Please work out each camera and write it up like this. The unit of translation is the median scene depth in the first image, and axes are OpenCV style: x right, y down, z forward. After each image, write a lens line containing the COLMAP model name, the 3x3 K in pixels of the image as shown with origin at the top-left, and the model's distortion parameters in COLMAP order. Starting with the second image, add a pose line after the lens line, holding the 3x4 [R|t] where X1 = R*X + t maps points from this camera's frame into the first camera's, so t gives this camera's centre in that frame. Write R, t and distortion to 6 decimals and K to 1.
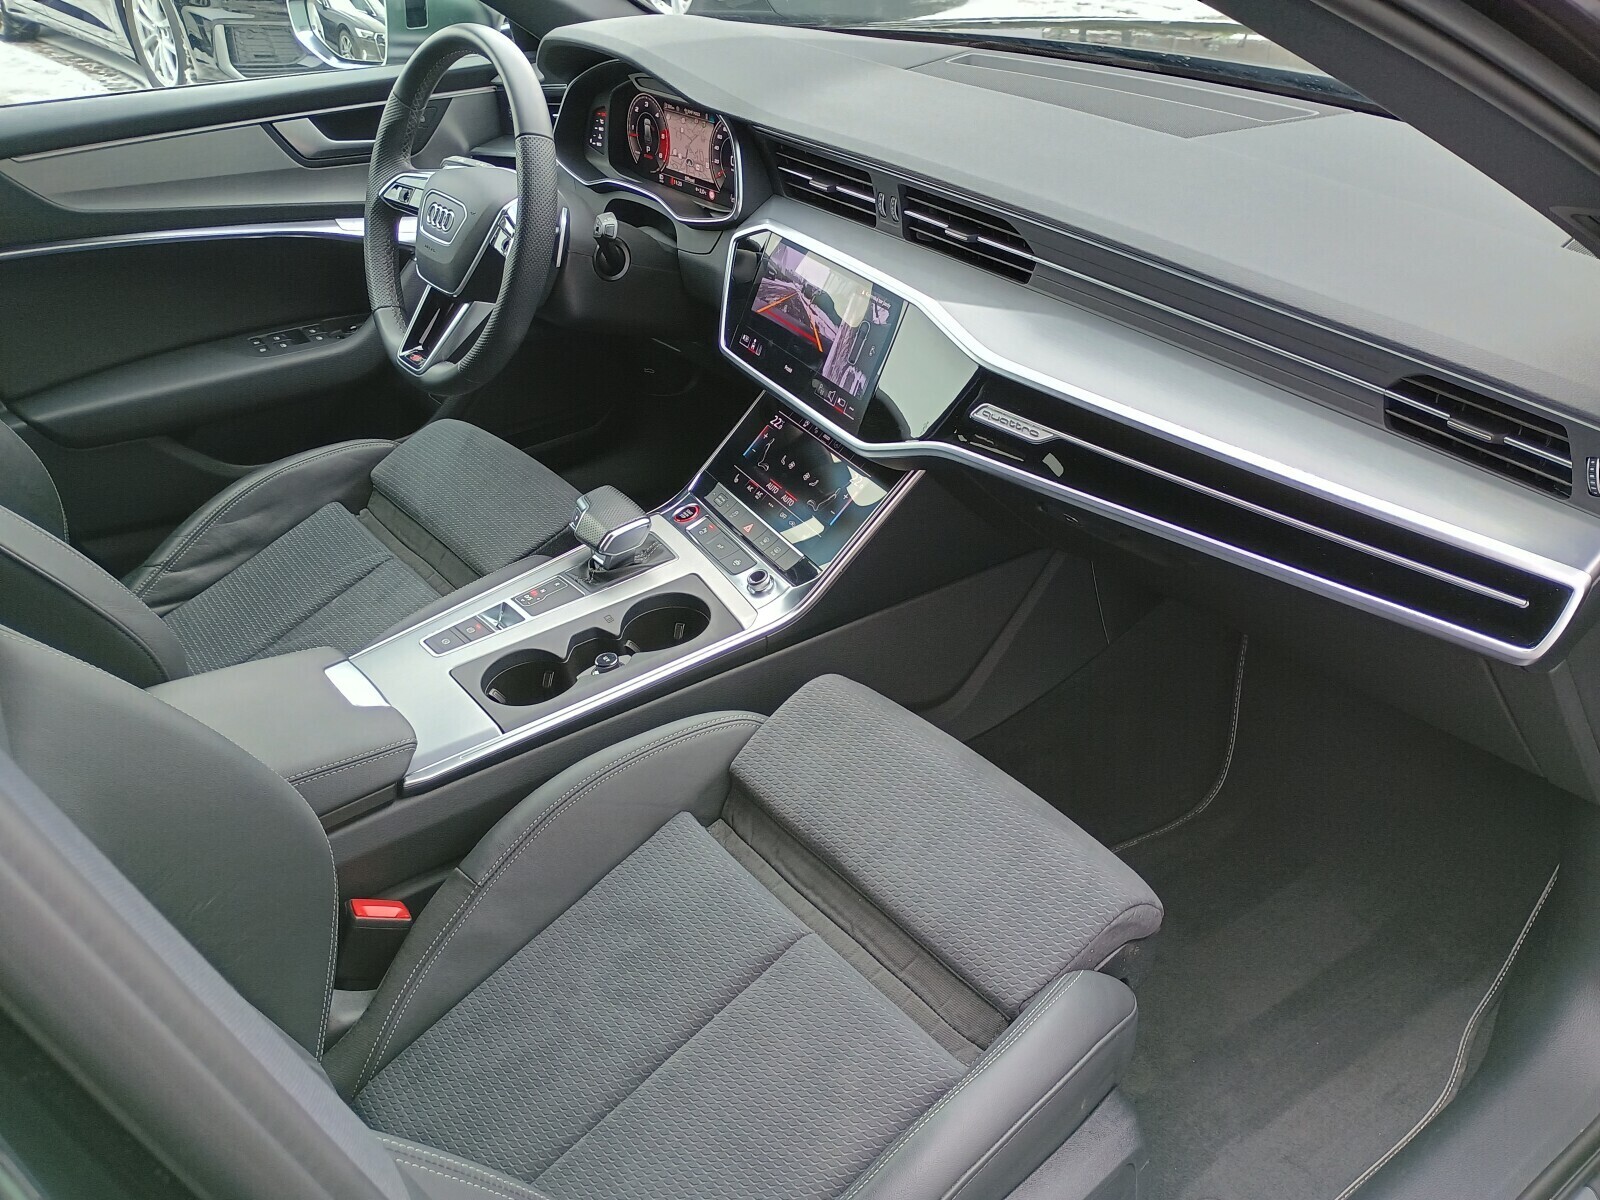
lens RADIAL K [[1411.7, 0, 803.8], [0, 1411.7, 587.5], [0, 0, 1]] dist [0.042860, -0.005964]
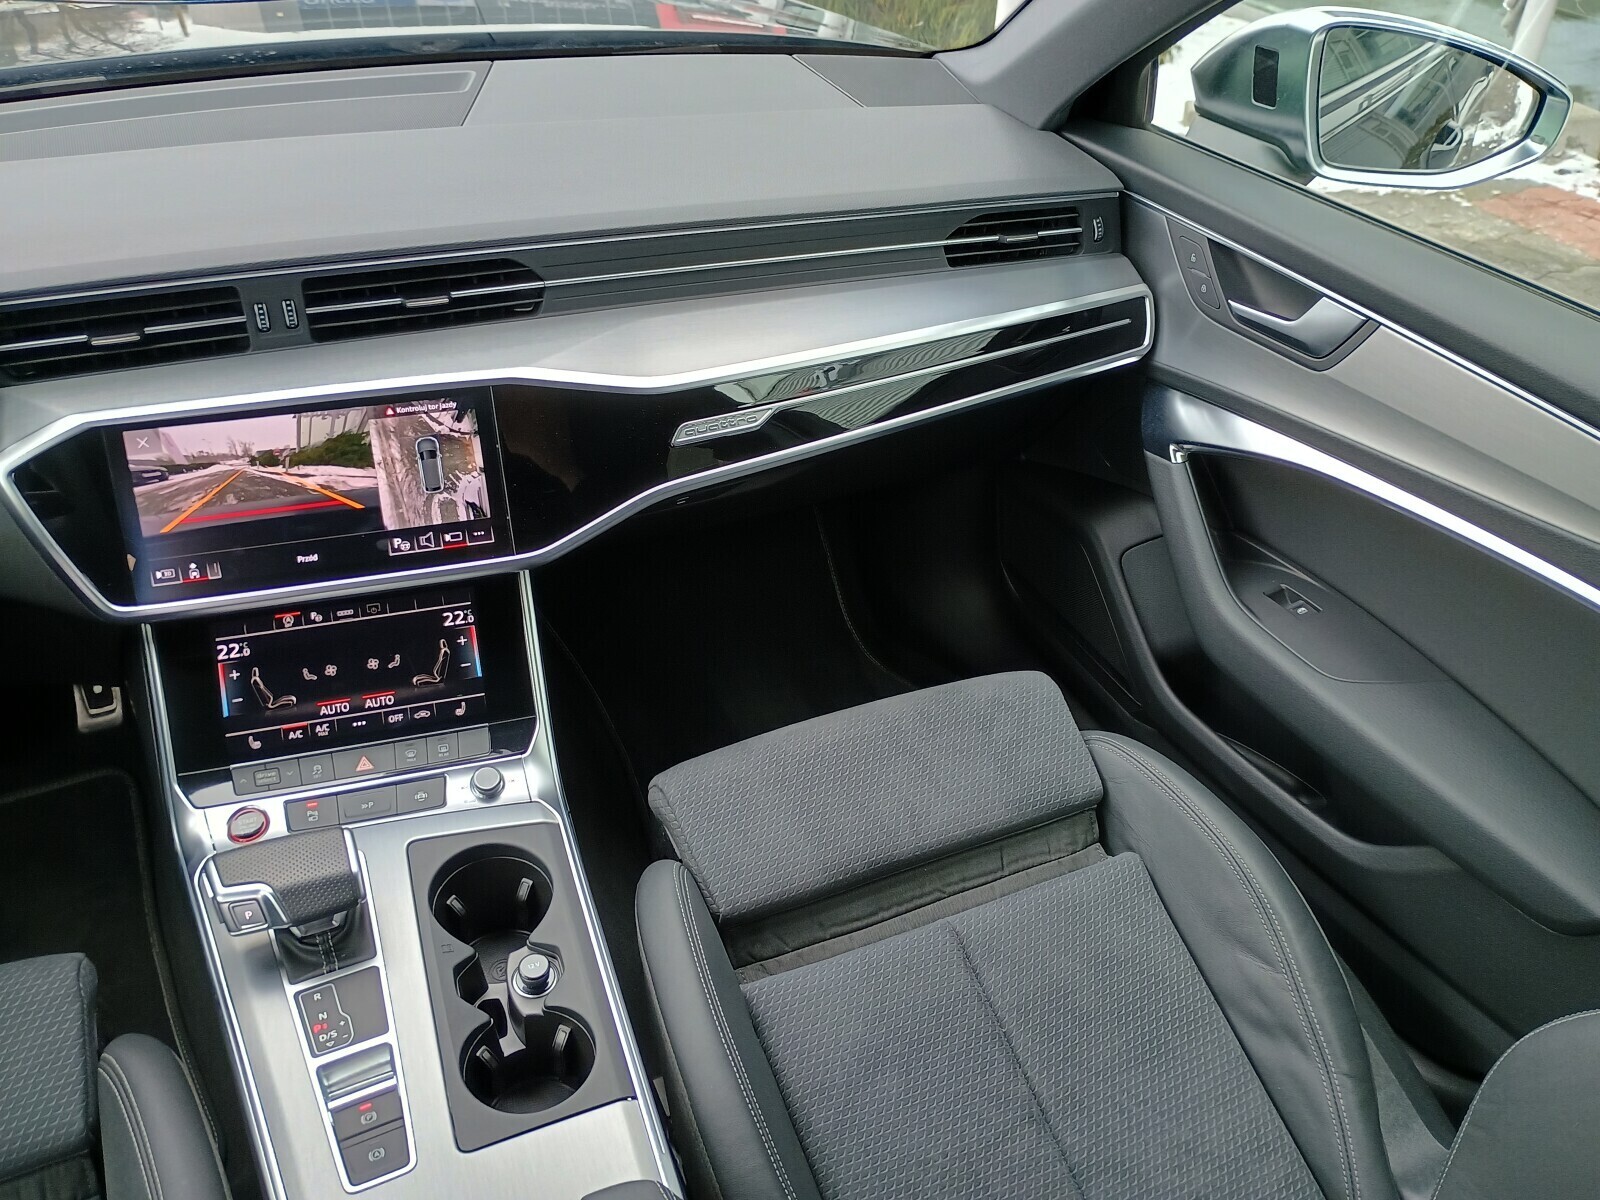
lens RADIAL K [[1411.7, 0, 803.8], [0, 1411.7, 587.5], [0, 0, 1]] dist [0.042860, -0.005964]
pose [[0.217796, -0.530512, 0.819220, -0.581698], [0.469133, 0.792949, 0.388776, -0.313803], [-0.855850, 0.299649, 0.421581, 0.467443]]
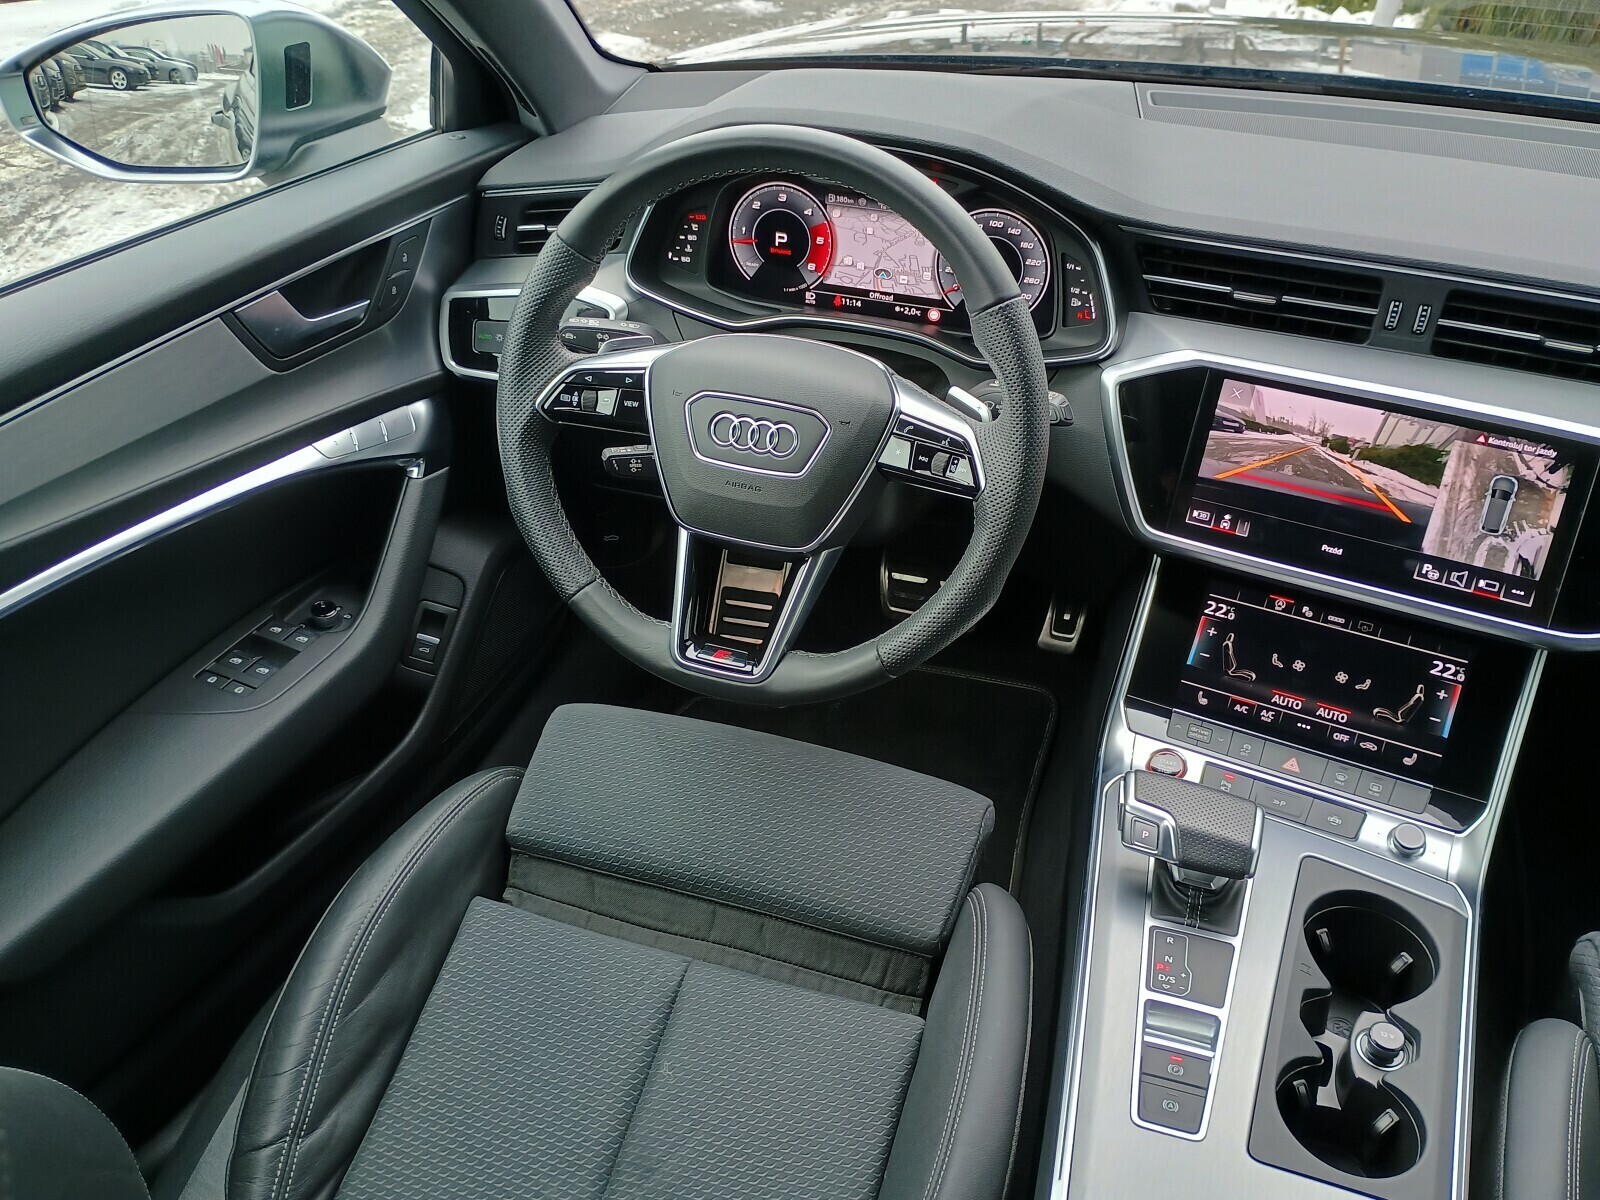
lens RADIAL K [[1411.7, 0, 803.8], [0, 1411.7, 587.5], [0, 0, 1]] dist [0.042860, -0.005964]
pose [[0.819579, -0.258043, 0.511569, -0.632321], [0.238044, 0.965492, 0.105641, -0.283292], [-0.521176, 0.035195, 0.852723, 0.511947]]
